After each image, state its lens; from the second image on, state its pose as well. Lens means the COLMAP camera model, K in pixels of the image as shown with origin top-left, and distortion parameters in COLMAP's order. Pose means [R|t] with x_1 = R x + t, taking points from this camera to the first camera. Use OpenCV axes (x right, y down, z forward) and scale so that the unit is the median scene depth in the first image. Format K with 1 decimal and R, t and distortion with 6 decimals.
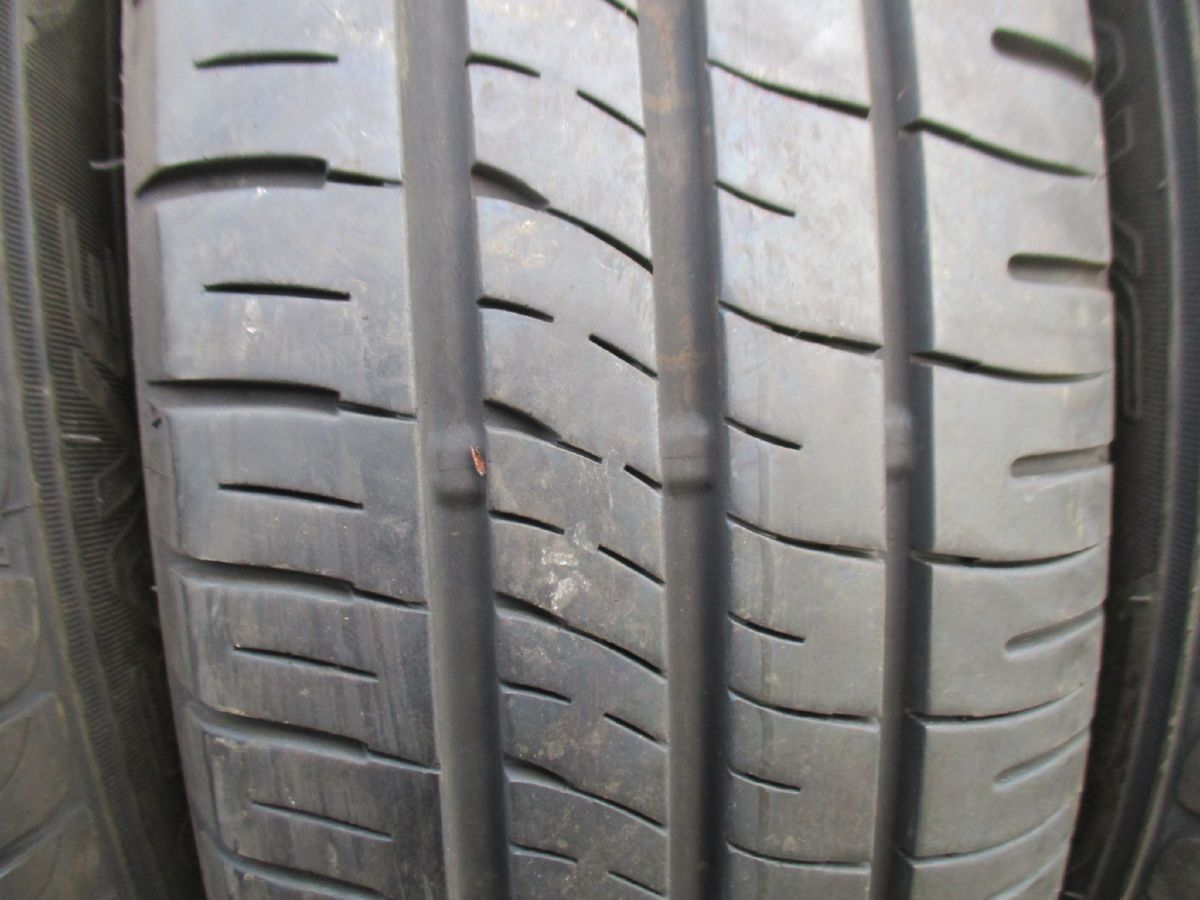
lens RADIAL K [[961.2, 0, 600.0], [0, 961.2, 450.0], [0, 0, 1]] dist [-0.016308, 0.008652]
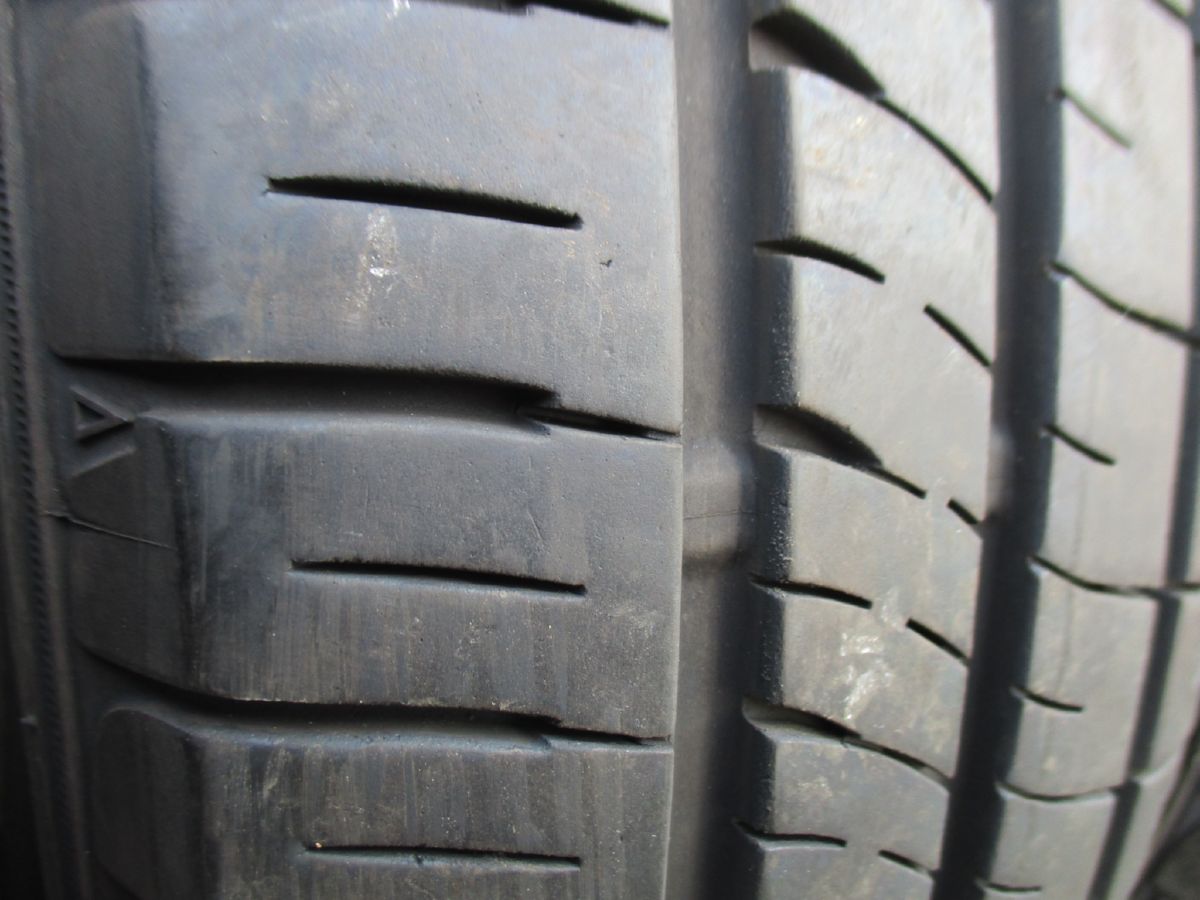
lens RADIAL K [[961.2, 0, 600.0], [0, 961.2, 450.0], [0, 0, 1]] dist [-0.016308, 0.008652]
pose [[0.928270, -0.022682, 0.371215, -0.447508], [-0.001032, 0.997978, 0.063557, -0.061553], [-0.371906, -0.059381, 0.926369, 0.462098]]
